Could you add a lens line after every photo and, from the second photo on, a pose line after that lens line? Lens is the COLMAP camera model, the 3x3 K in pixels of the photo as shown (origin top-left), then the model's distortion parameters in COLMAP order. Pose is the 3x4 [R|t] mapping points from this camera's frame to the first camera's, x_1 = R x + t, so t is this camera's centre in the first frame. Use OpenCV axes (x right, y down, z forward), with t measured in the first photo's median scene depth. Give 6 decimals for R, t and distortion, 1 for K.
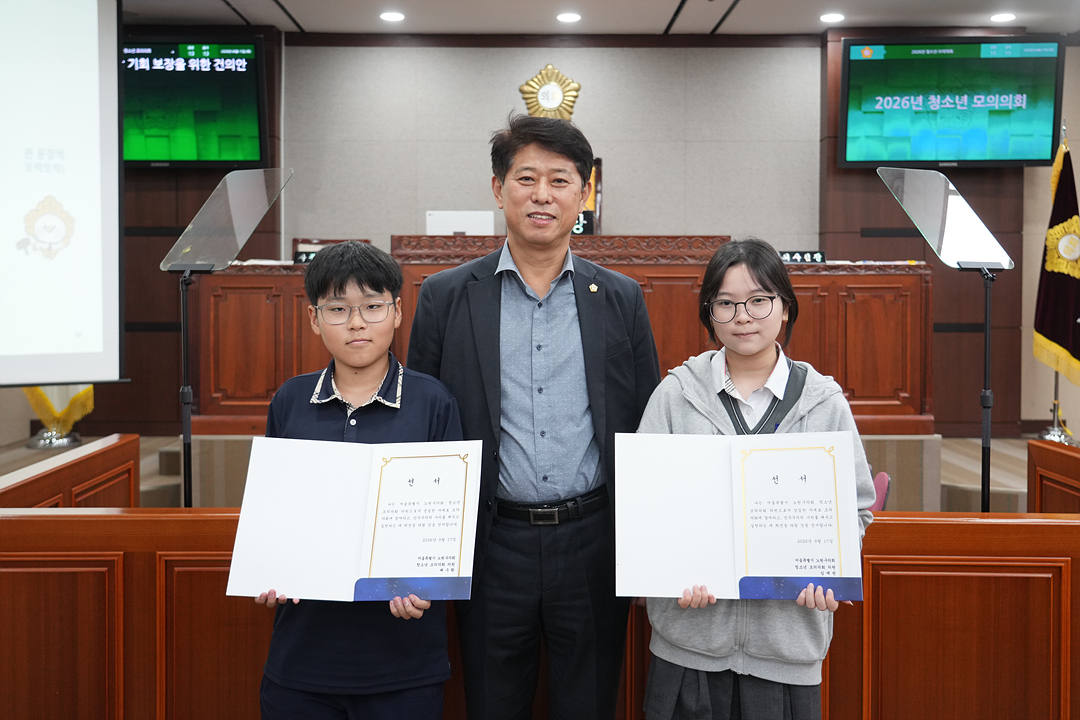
lens RADIAL K [[1106.7, 0, 531.5], [0, 1106.7, 315.9], [0, 0, 1]] dist [0.028206, 0.000000]
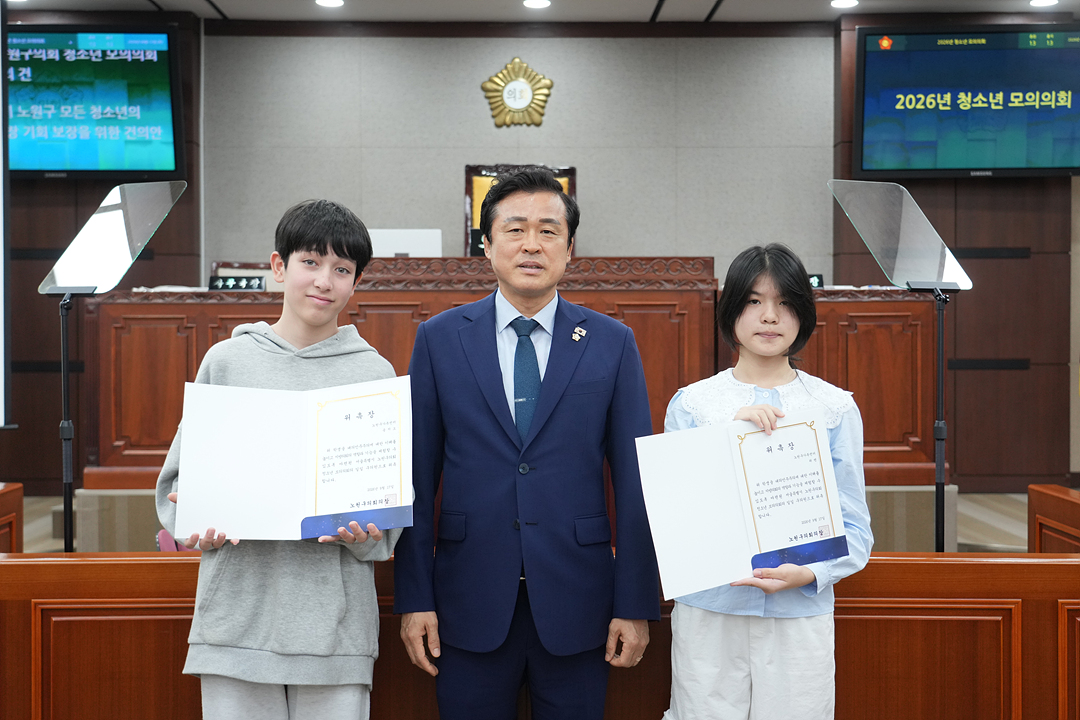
lens RADIAL K [[1359.8, 0, 542.0], [0, 1359.8, 346.5], [0, 0, 1]] dist [0.056951, 0.000000]
pose [[0.999943, -0.003293, 0.010113, 0.027038], [0.003387, 0.999951, -0.009289, 0.005821], [-0.010081, 0.009323, 0.999906, -0.051441]]
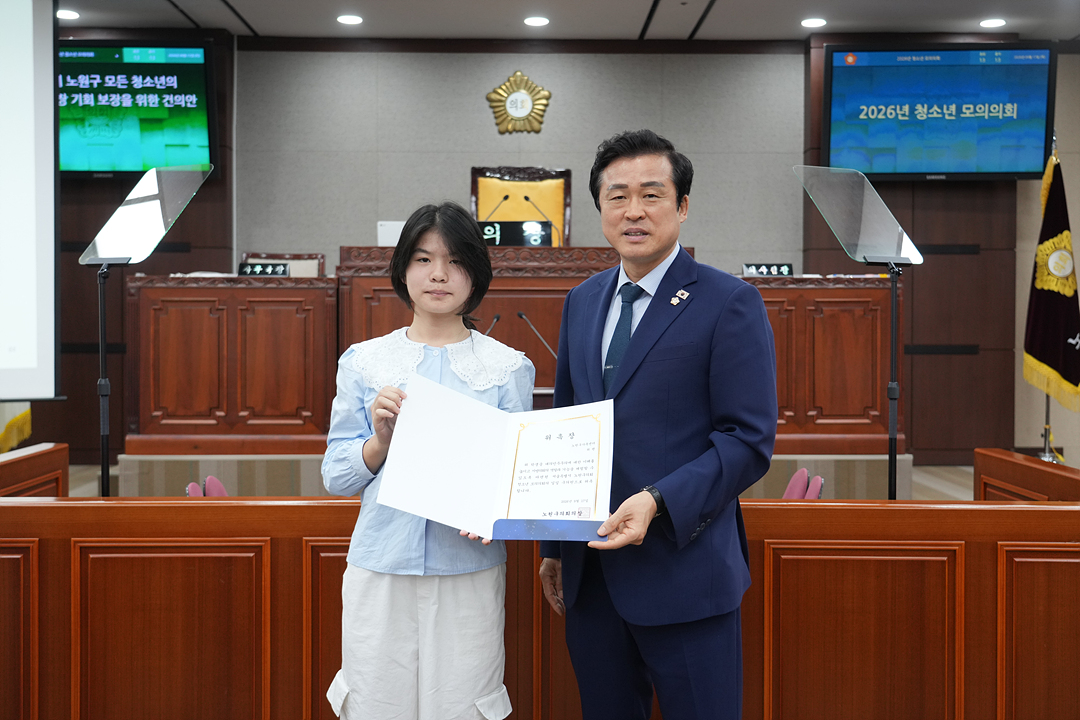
lens RADIAL K [[1225.9, 0, 543.5], [0, 1225.9, 343.3], [0, 0, 1]] dist [0.029740, 0.000000]
pose [[0.999954, 0.000772, 0.009554, 0.030939], [-0.000682, 0.999955, -0.009444, 0.016593], [-0.009561, 0.009437, 0.999910, -0.049070]]
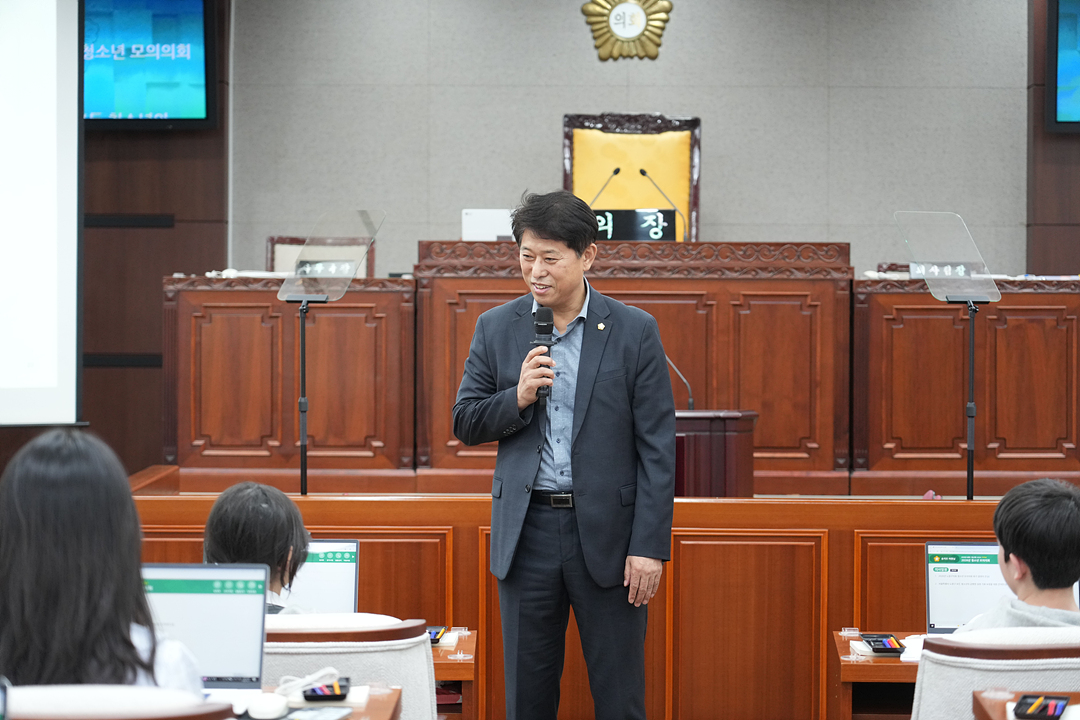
lens RADIAL K [[2912.9, 0, 549.1], [0, 2912.9, 352.2], [0, 0, 1]] dist [-0.086660, 0.000000]
pose [[0.999779, 0.003700, -0.020690, 0.007292], [-0.003736, 0.999992, -0.001704, 0.007694], [0.020683, 0.001781, 0.999784, -0.851587]]
